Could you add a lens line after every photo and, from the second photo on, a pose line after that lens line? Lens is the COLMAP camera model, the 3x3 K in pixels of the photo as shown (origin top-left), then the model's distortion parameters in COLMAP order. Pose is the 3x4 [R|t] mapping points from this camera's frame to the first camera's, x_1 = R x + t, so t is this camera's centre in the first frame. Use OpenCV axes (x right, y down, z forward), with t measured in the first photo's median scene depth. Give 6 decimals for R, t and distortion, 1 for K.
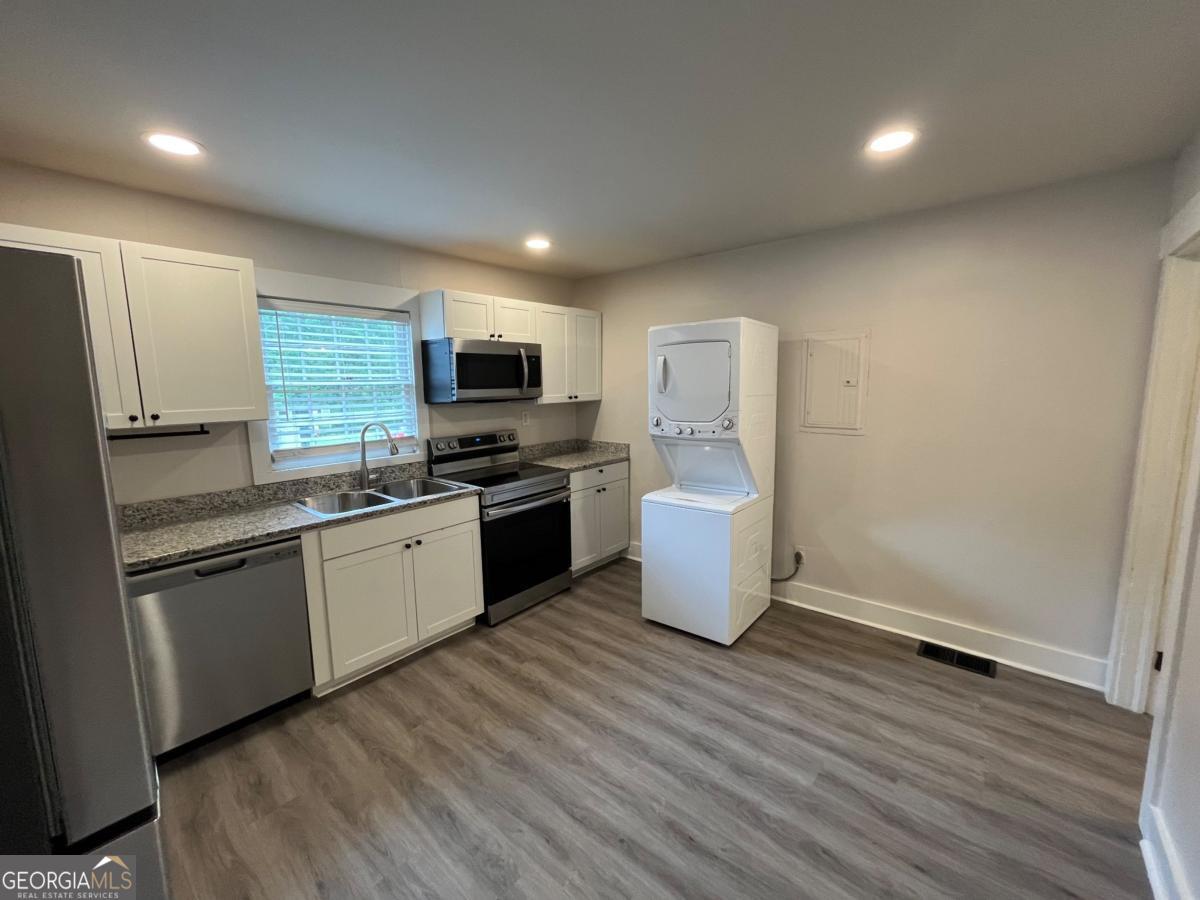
lens RADIAL K [[484.7, 0, 600.8], [0, 484.7, 446.1], [0, 0, 1]] dist [-0.001178, -0.000009]
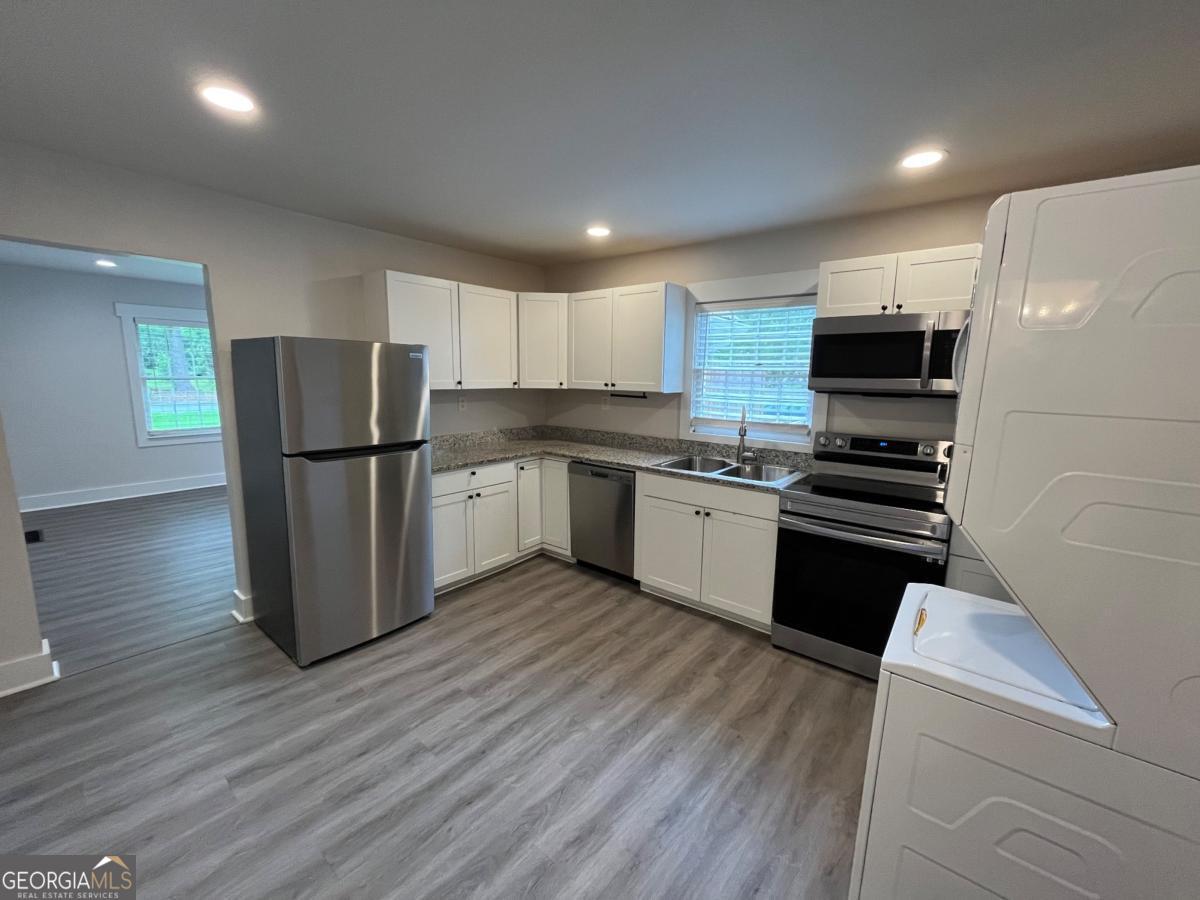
lens RADIAL K [[484.7, 0, 601.0], [0, 484.7, 448.5], [0, 0, 1]] dist [-0.001178, -0.000009]
pose [[0.017373, 0.170498, -0.985205, 0.704243], [-0.146987, 0.975083, 0.166154, -0.096951], [0.988986, 0.141925, 0.042001, 0.728488]]
